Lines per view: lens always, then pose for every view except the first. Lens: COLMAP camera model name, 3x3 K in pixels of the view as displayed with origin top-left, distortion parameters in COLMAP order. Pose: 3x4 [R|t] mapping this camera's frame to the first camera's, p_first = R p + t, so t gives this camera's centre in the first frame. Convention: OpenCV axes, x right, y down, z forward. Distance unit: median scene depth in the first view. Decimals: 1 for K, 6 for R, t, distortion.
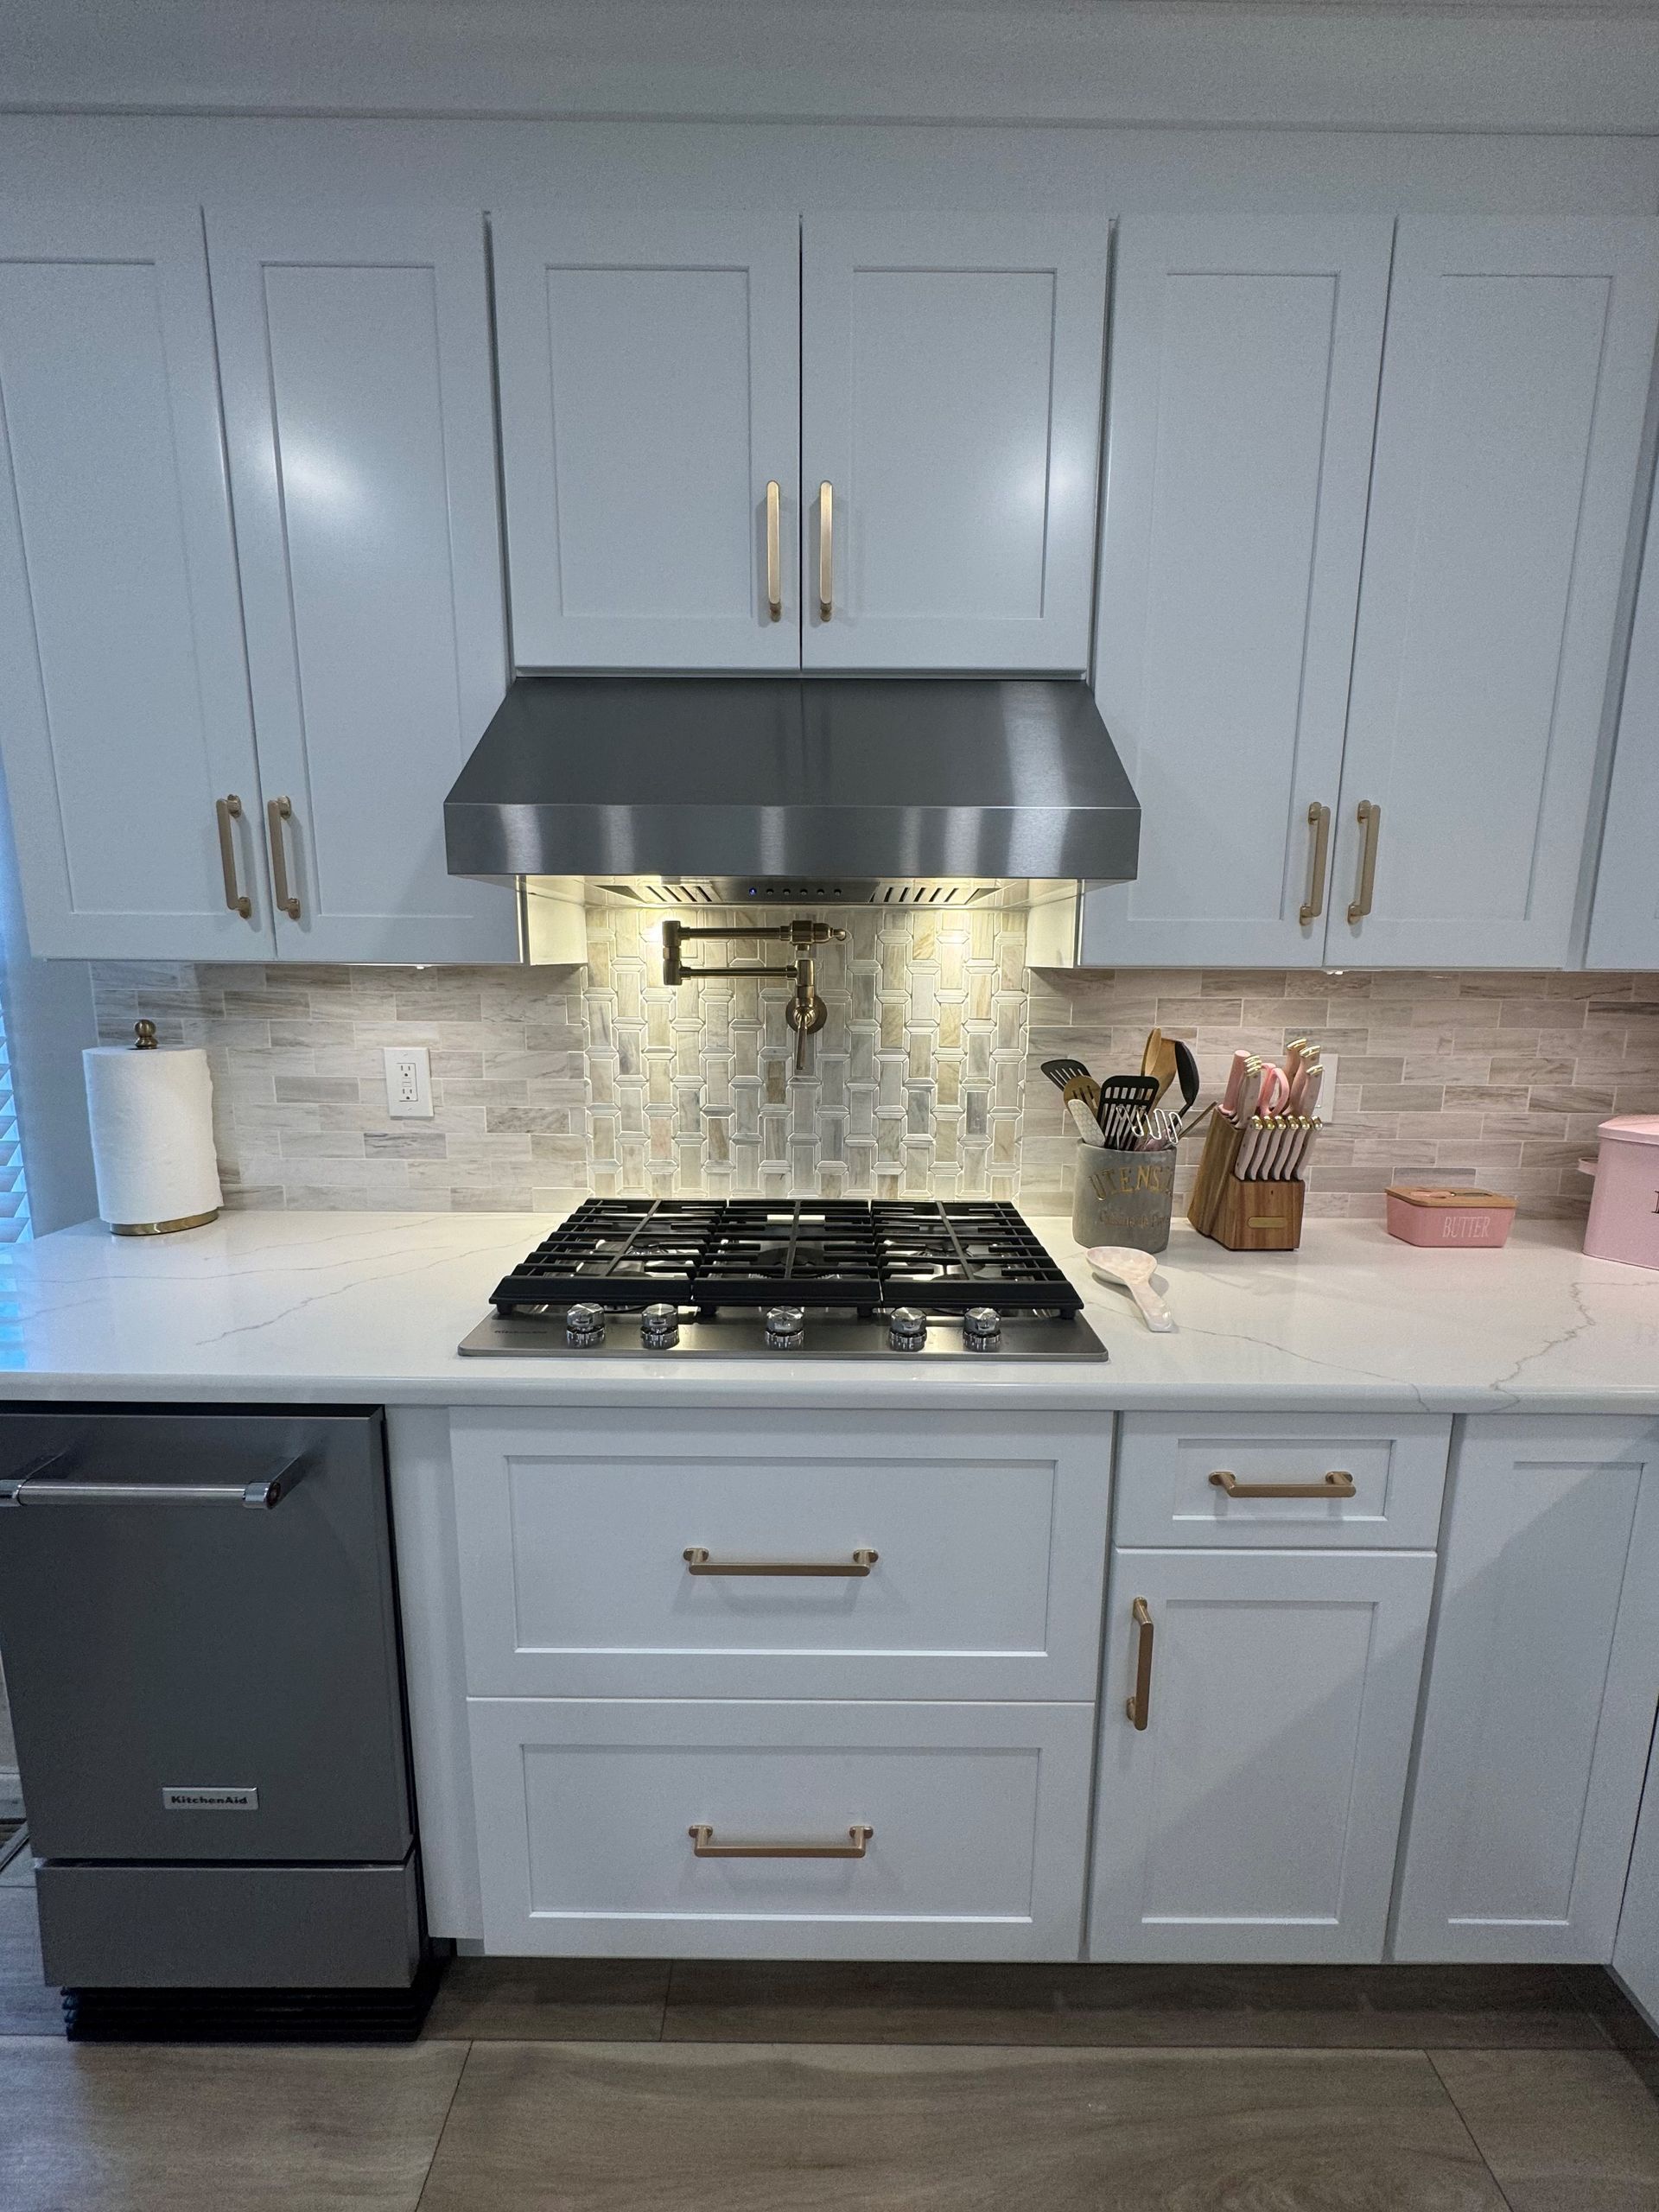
lens RADIAL K [[878.3, 0, 822.6], [0, 878.3, 1101.7], [0, 0, 1]] dist [-0.004079, 0.001132]
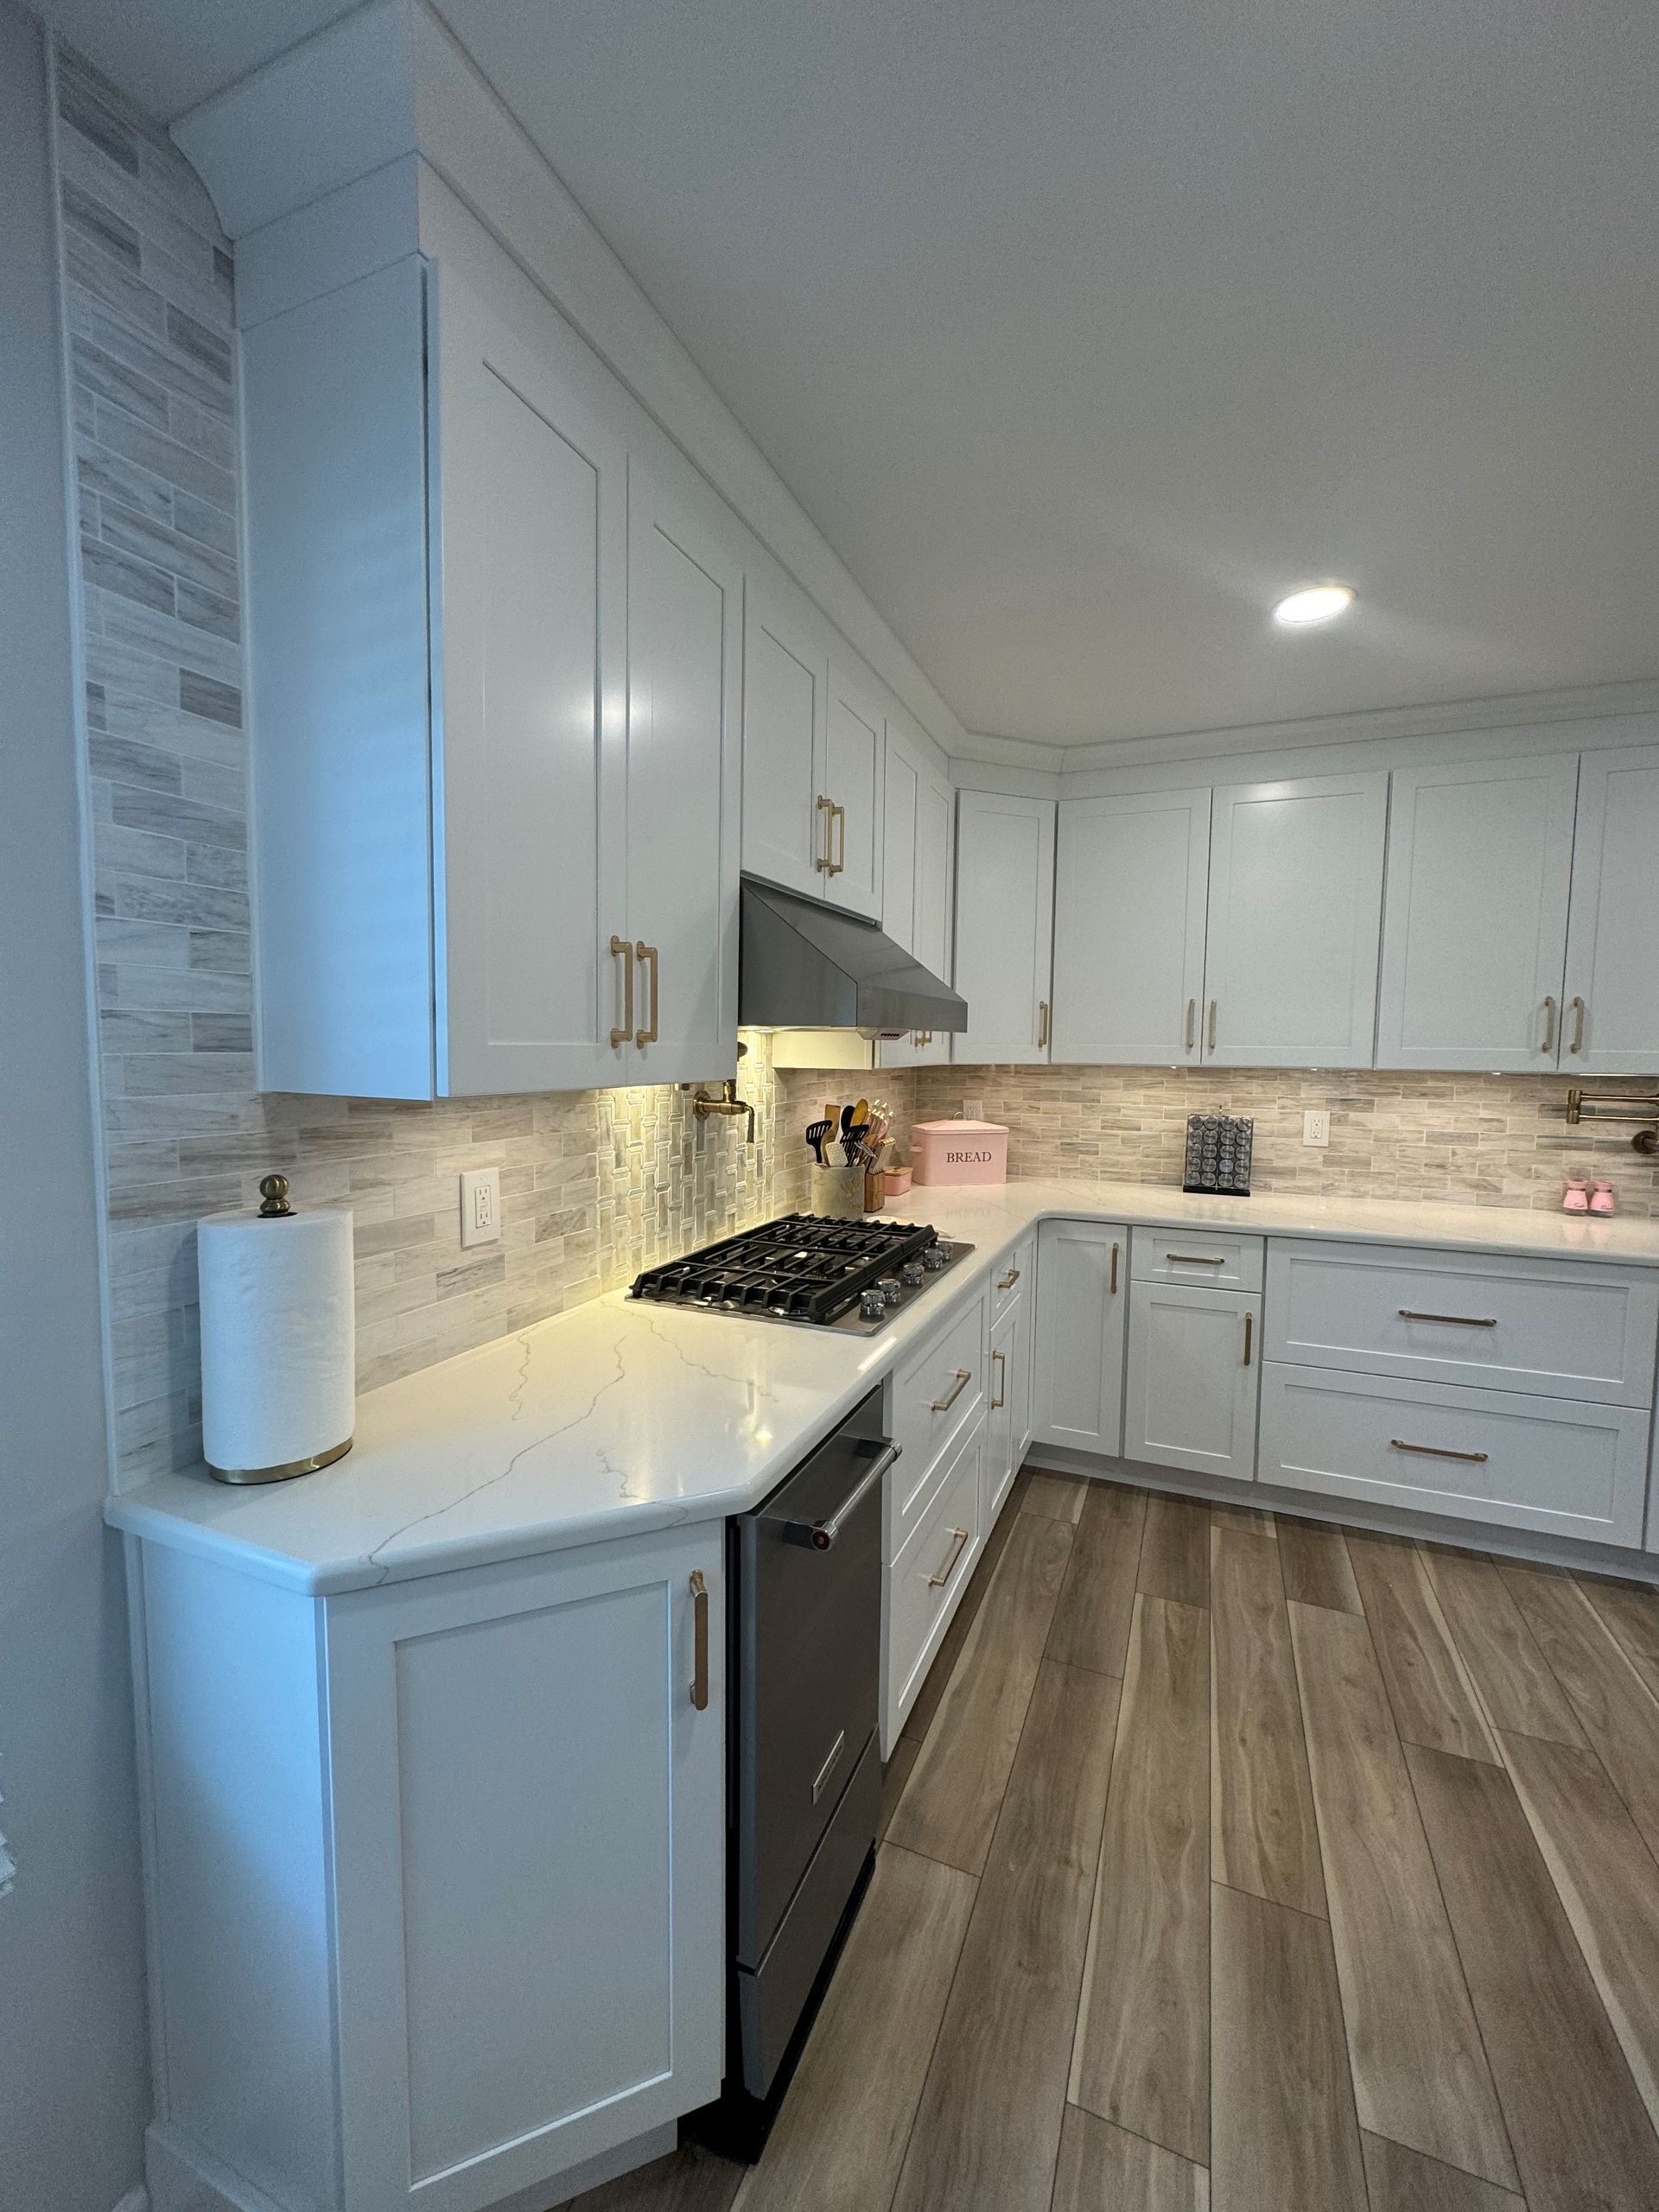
lens RADIAL K [[878.3, 0, 828.8], [0, 878.3, 1109.1], [0, 0, 1]] dist [-0.004079, 0.001132]
pose [[0.394494, -0.072720, 0.916016, -1.191135], [0.148630, 0.988787, 0.014488, -0.084386], [-0.906799, 0.130432, 0.400879, 0.265501]]
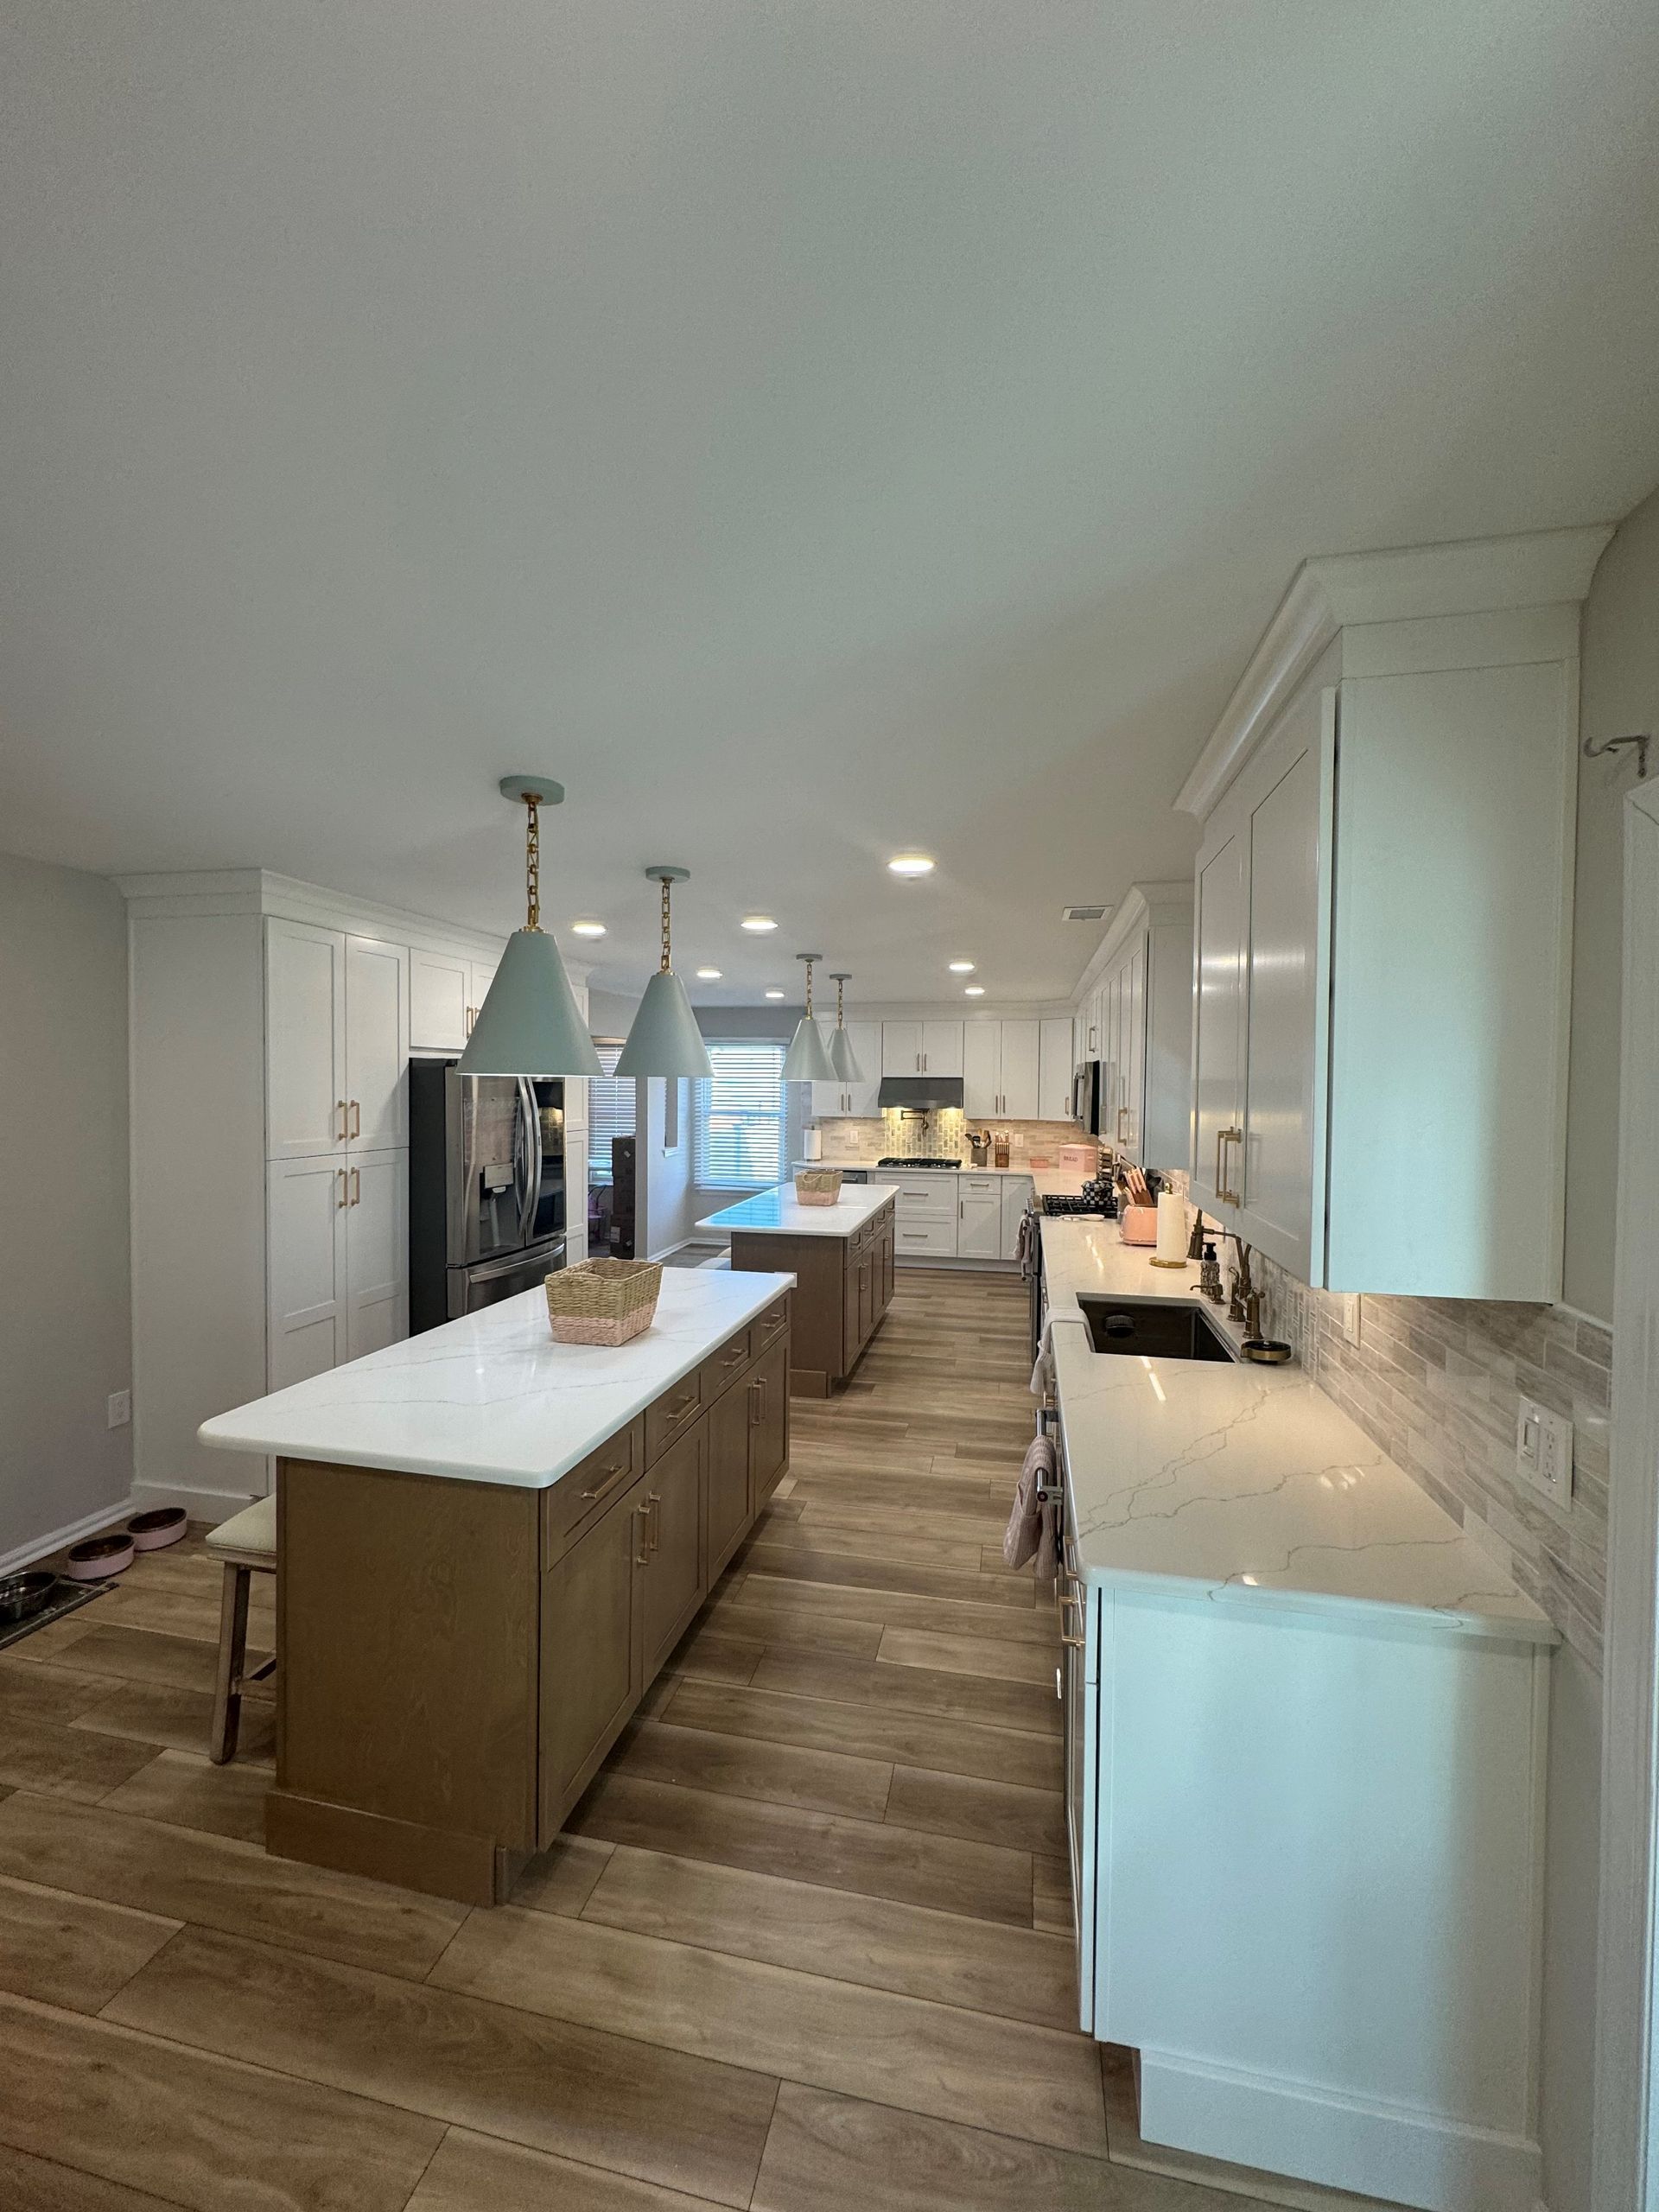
lens RADIAL K [[878.3, 0, 829.4], [0, 878.3, 1108.2], [0, 0, 1]] dist [-0.004079, 0.001132]
pose [[0.976682, 0.007969, -0.214542, 0.576233], [-0.037168, 0.990498, -0.132412, 0.544470], [0.211448, 0.137299, 0.967698, -4.493955]]
